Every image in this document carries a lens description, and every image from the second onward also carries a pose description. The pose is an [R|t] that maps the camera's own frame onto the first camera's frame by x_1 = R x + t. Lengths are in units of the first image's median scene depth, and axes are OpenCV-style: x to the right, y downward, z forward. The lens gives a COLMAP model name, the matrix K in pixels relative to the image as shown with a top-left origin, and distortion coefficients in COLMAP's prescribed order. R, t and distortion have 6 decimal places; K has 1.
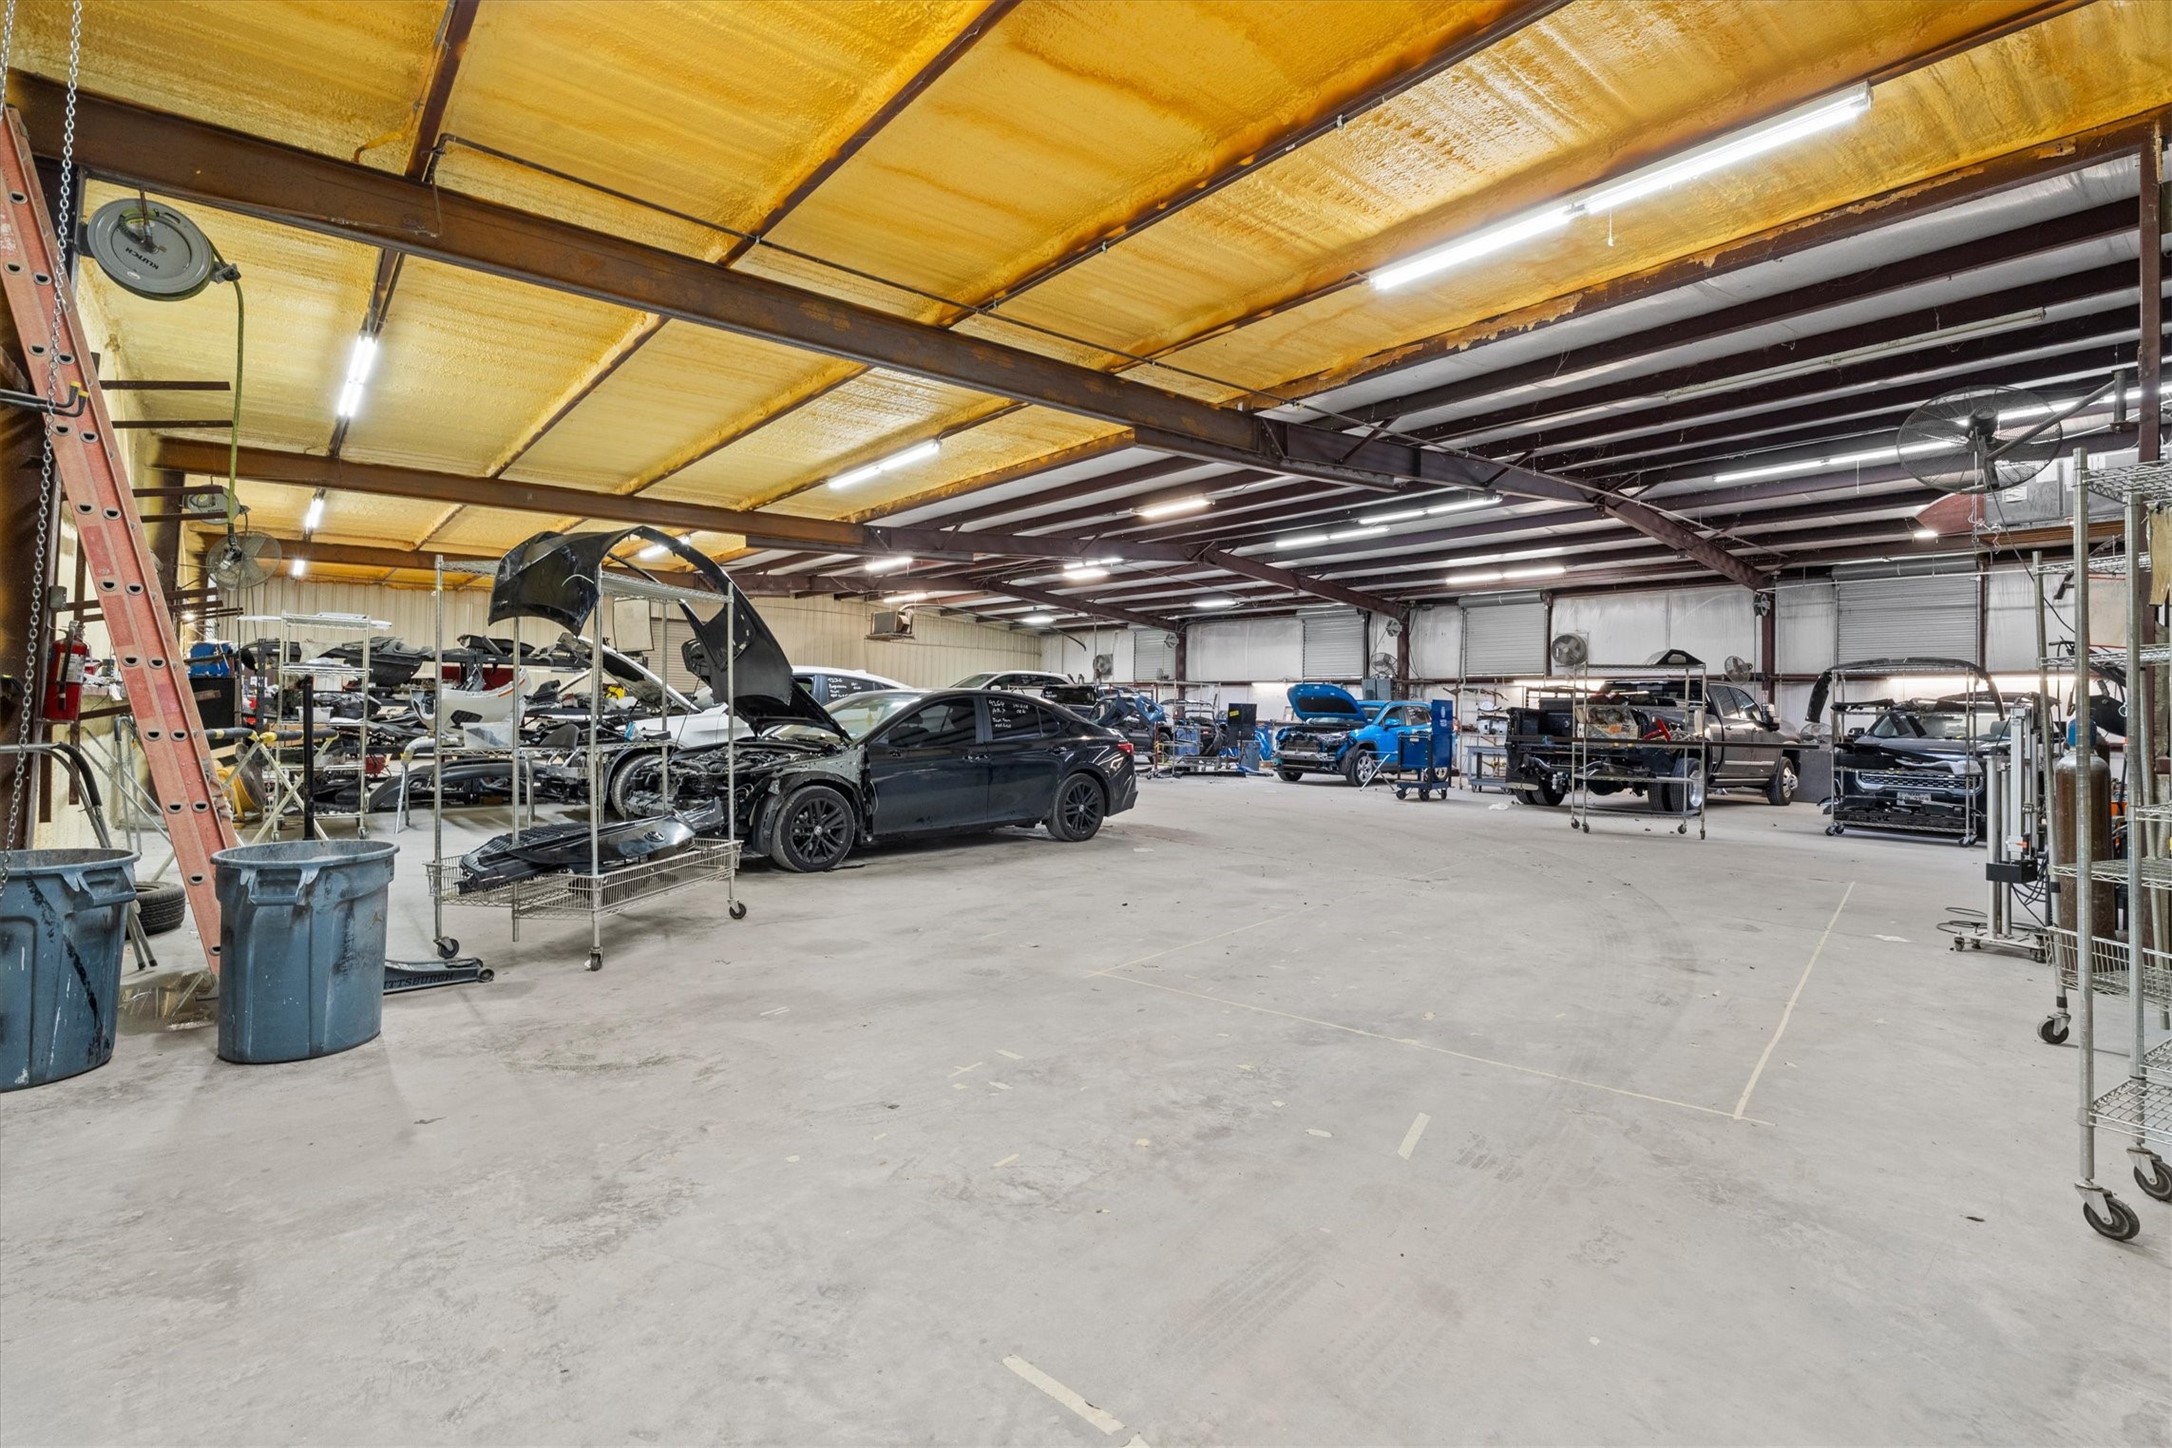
lens RADIAL K [[978.4, 0, 1075.9], [0, 978.4, 692.3], [0, 0, 1]] dist [0.002773, 0.000292]
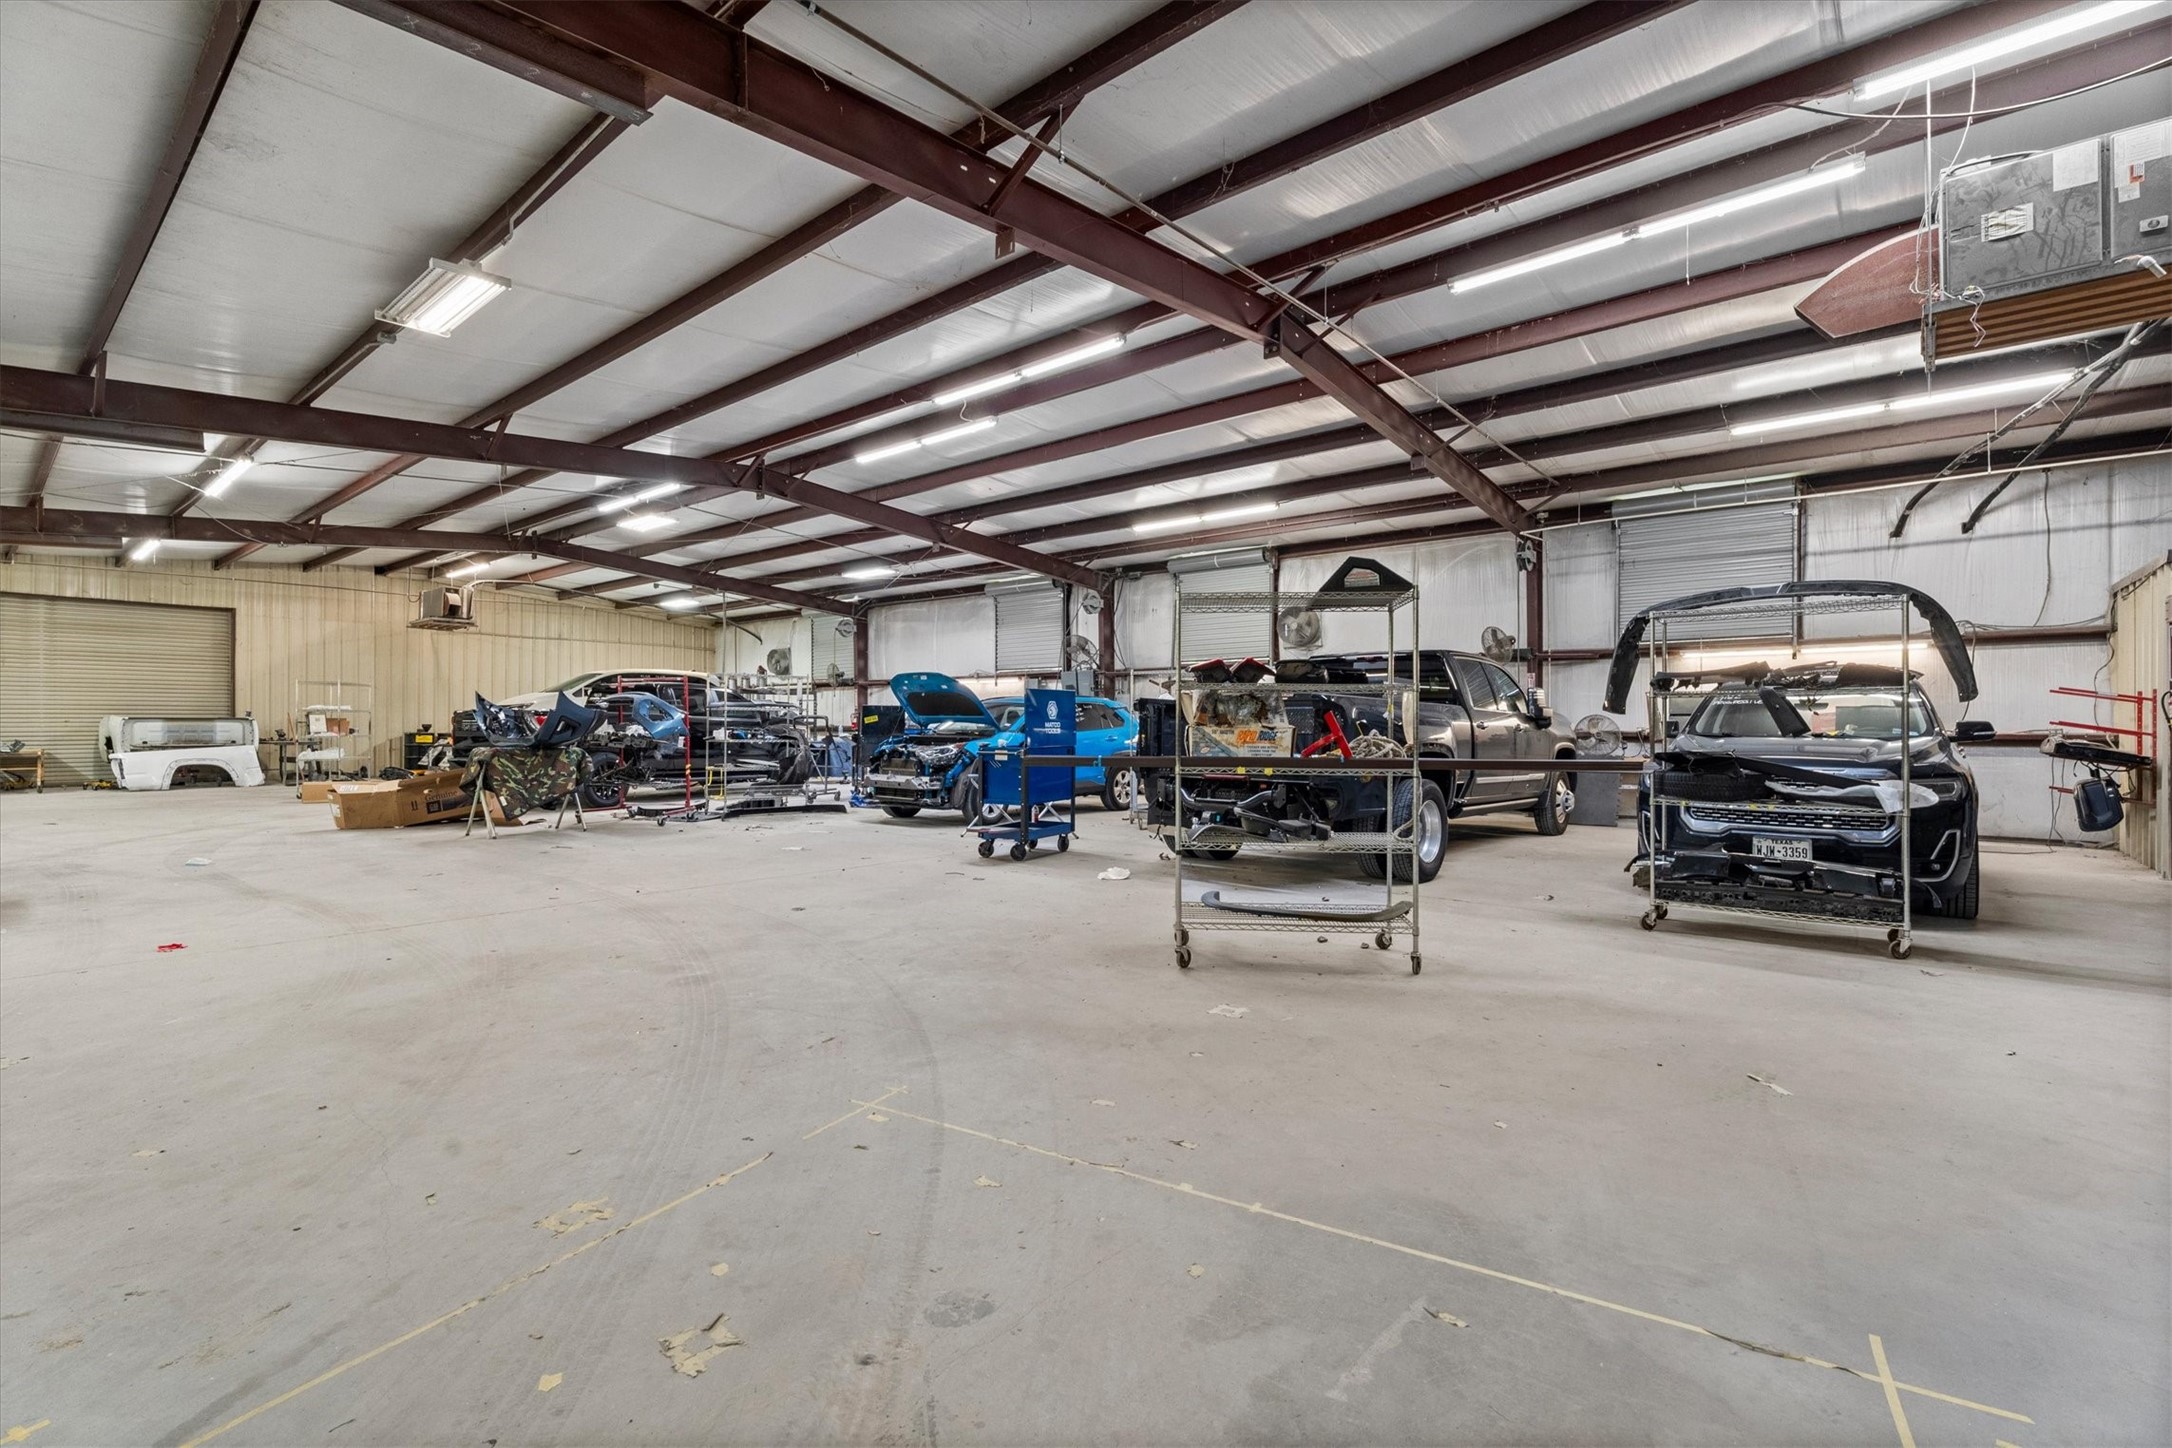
lens RADIAL K [[957.9, 0, 1087.8], [0, 957.9, 720.1], [0, 0, 1]] dist [0.002006, 0.000830]
pose [[0.983249, -0.021595, 0.180985, 0.245414], [0.017853, 0.999592, 0.022280, 0.011559], [-0.181393, -0.018675, 0.983233, 0.352737]]
